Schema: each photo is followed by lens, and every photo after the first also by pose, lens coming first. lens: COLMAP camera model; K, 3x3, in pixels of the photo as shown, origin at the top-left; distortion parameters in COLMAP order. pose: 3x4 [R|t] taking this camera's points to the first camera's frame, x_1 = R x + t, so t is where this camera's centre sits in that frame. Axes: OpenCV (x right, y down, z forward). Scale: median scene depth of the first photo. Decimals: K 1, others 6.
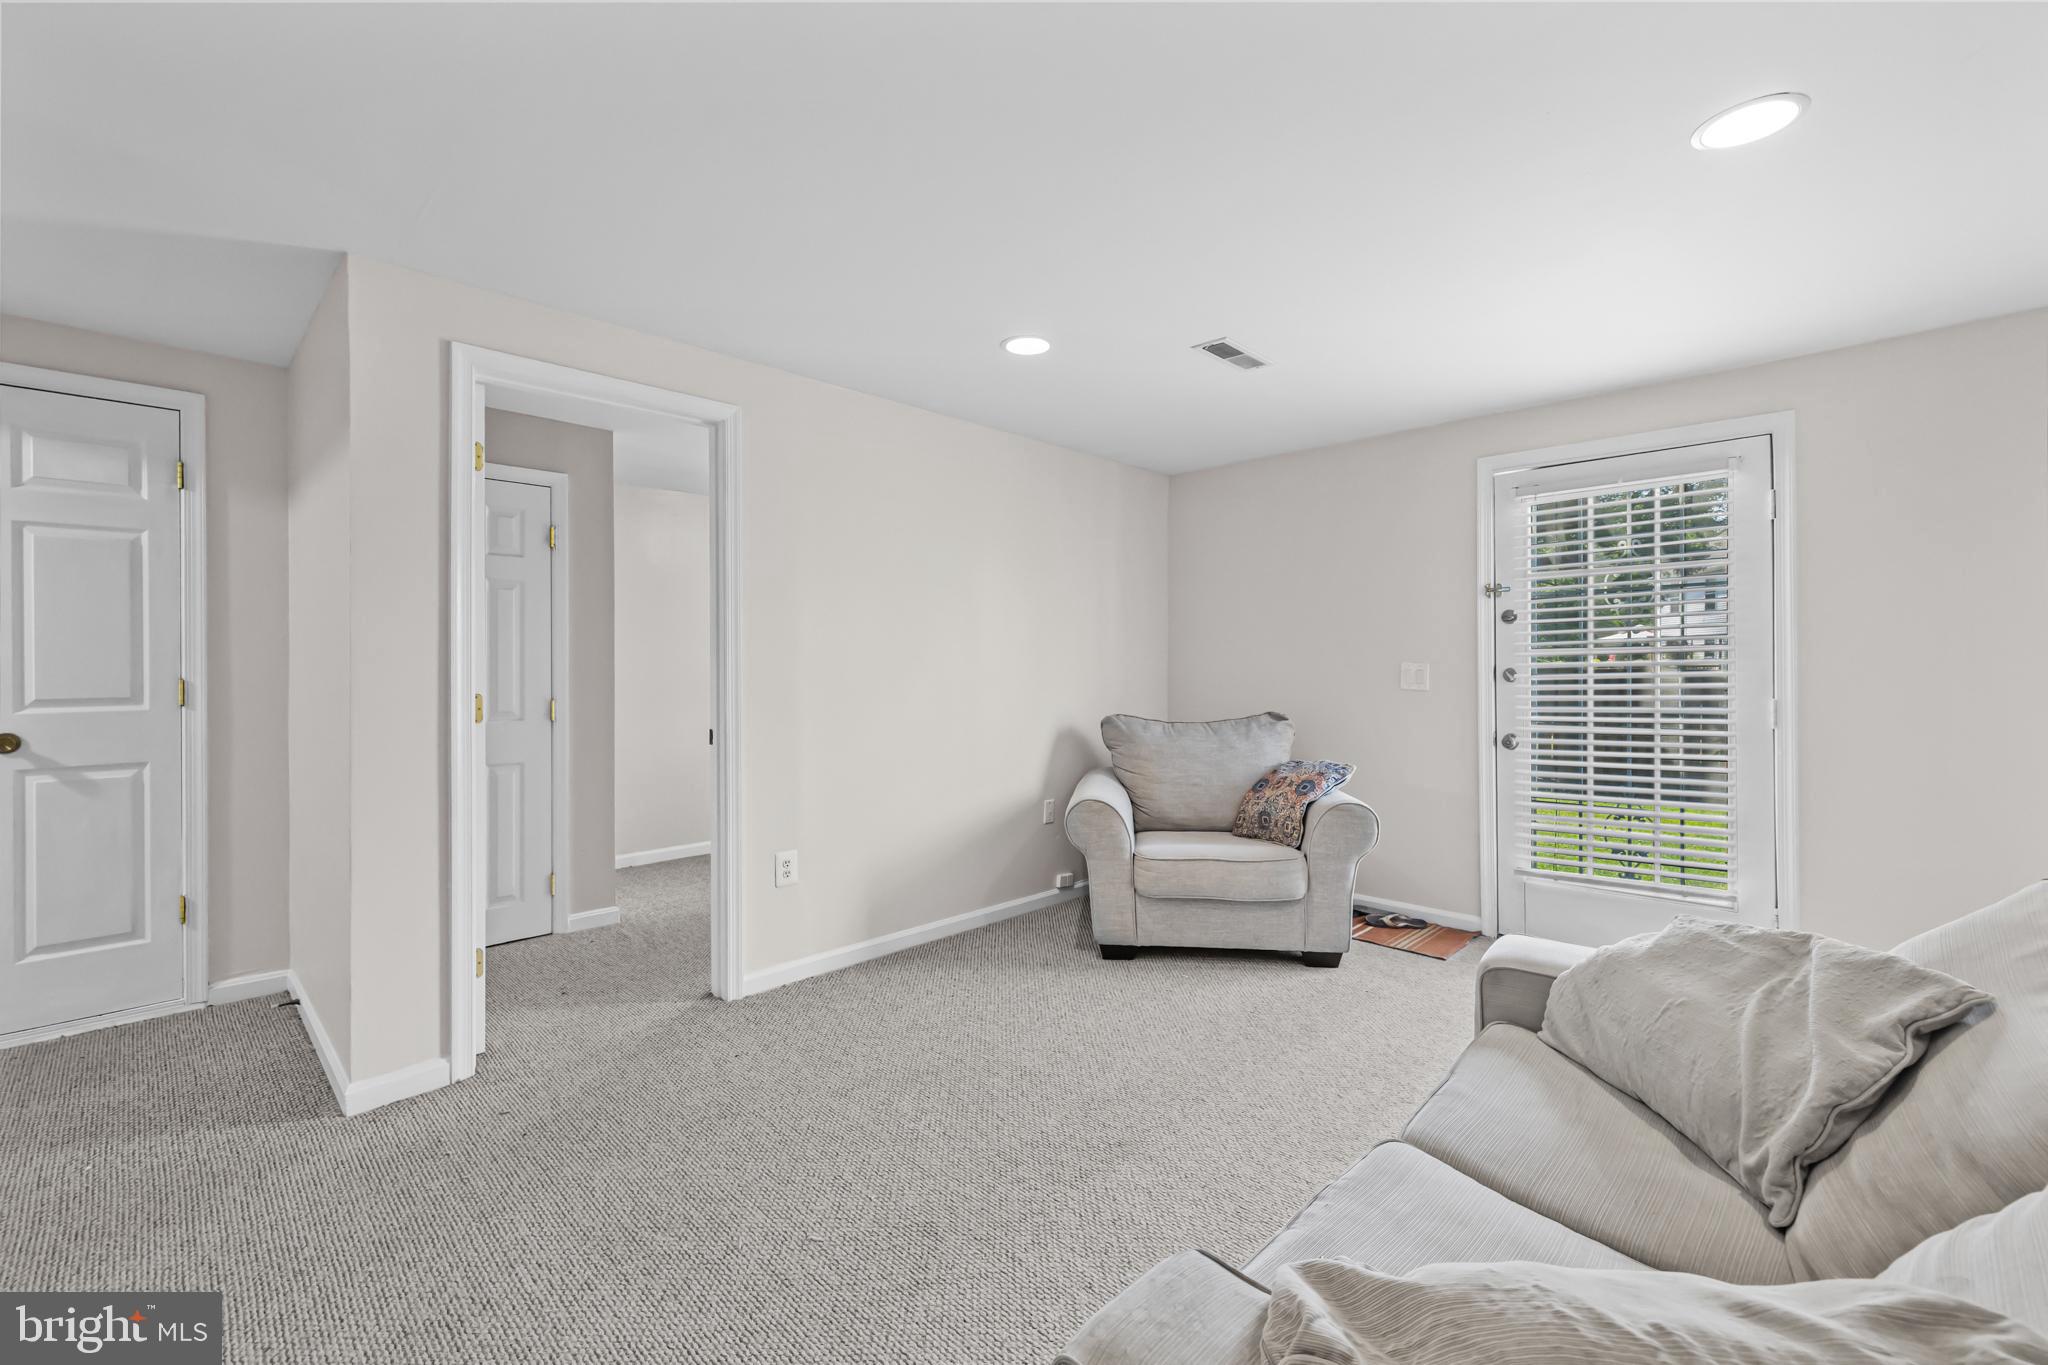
lens RADIAL K [[870.2, 0, 1022.8], [0, 870.2, 670.4], [0, 0, 1]] dist [-0.004115, 0.000943]
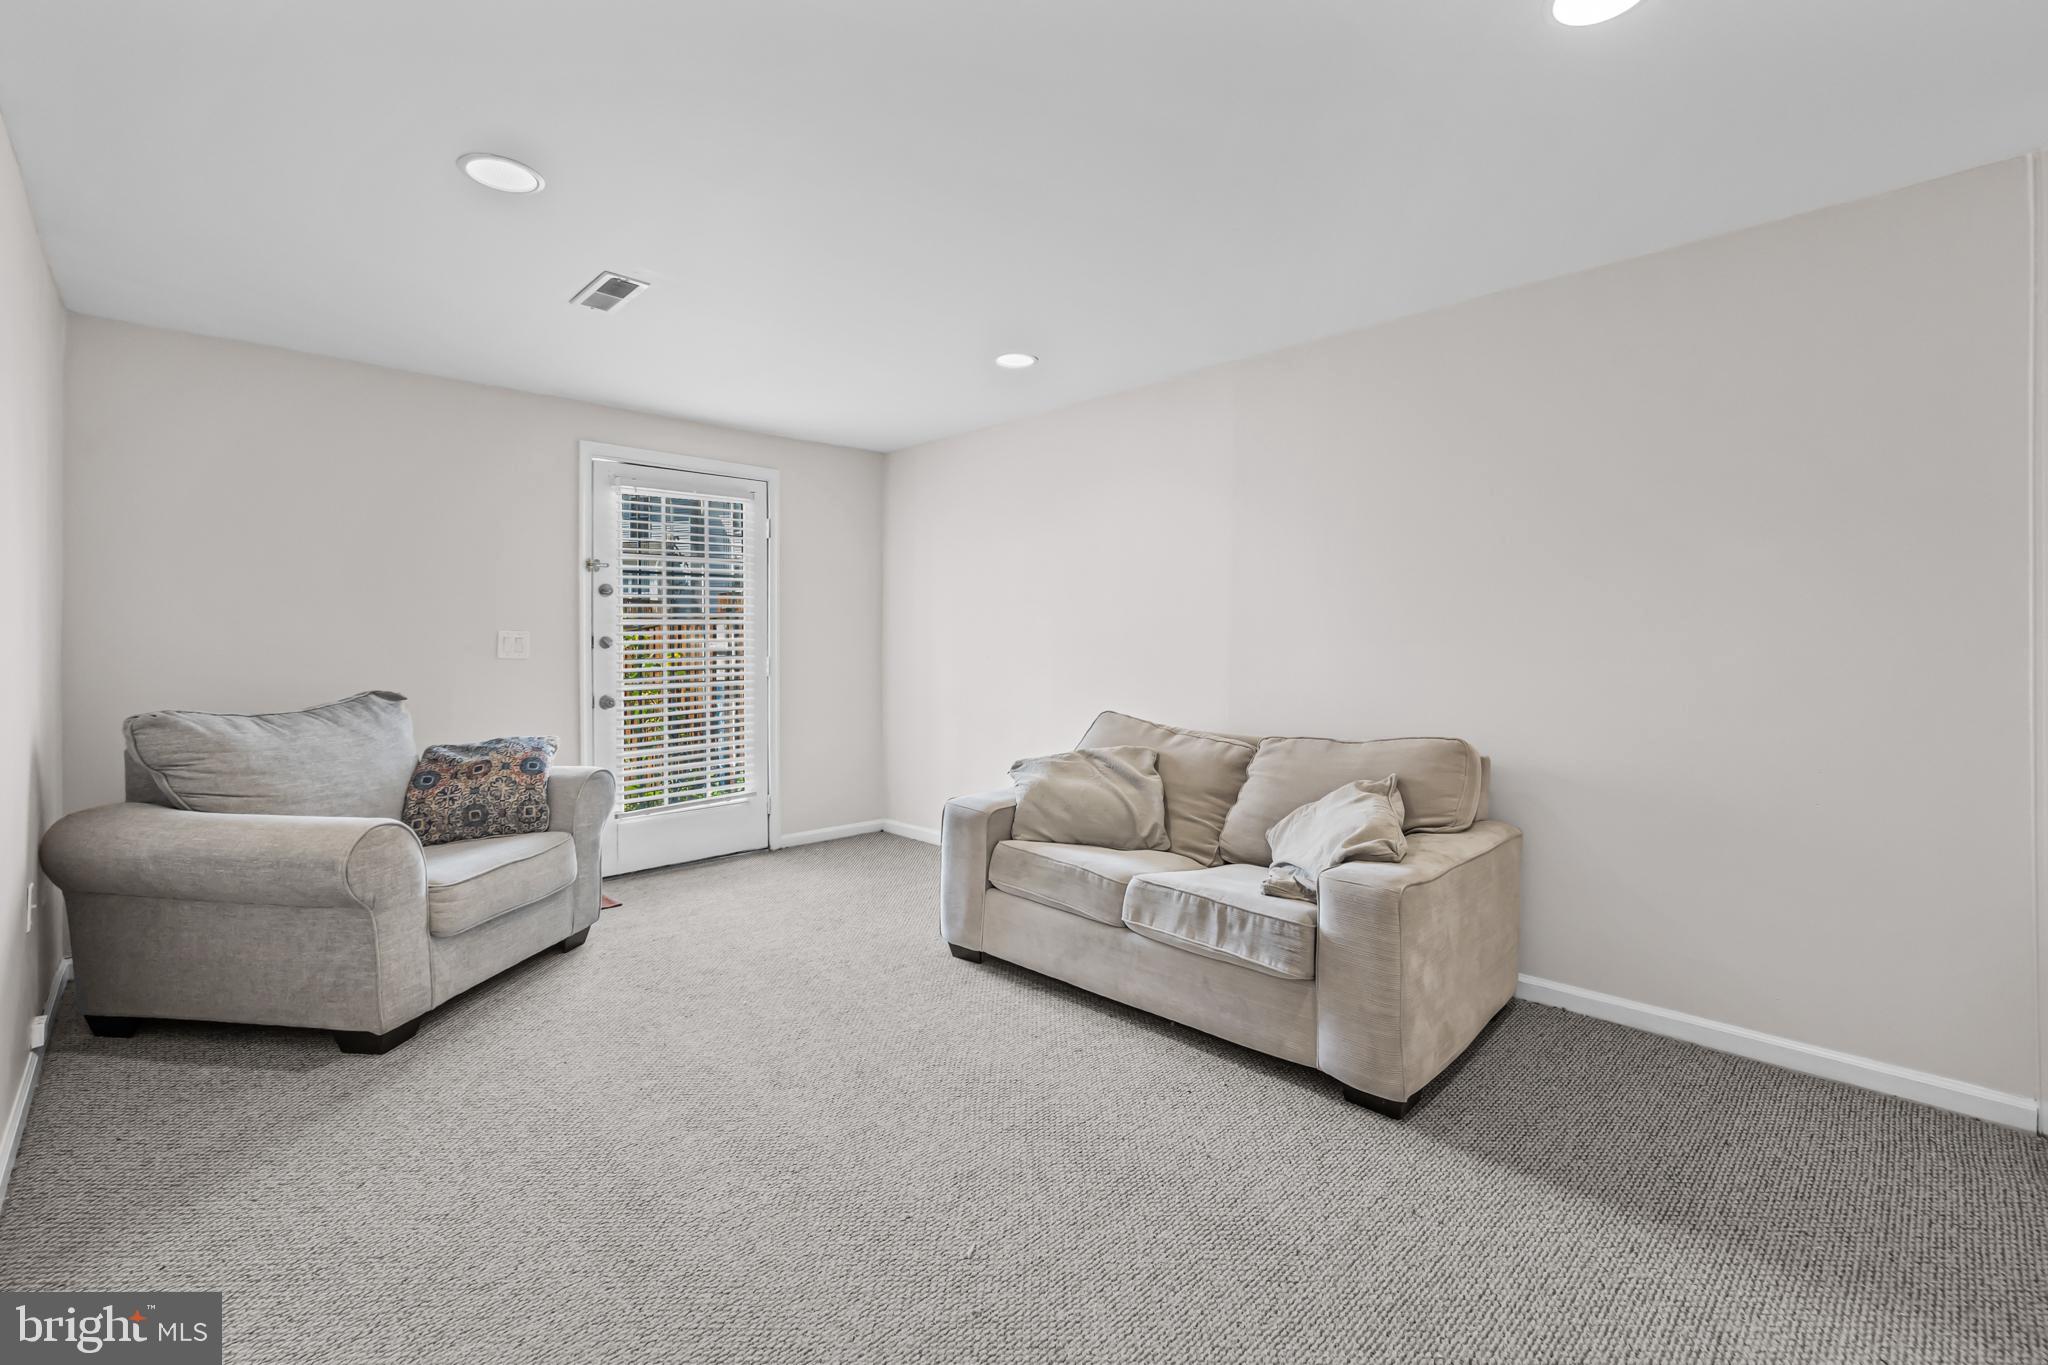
lens RADIAL K [[870.2, 0, 1019.9], [0, 870.2, 648.9], [0, 0, 1]] dist [-0.004115, 0.000943]
pose [[0.018090, -0.009458, 0.999792, -0.554169], [0.008511, 0.999920, 0.009305, 0.008018], [-0.999800, 0.008341, 0.018169, 0.454863]]
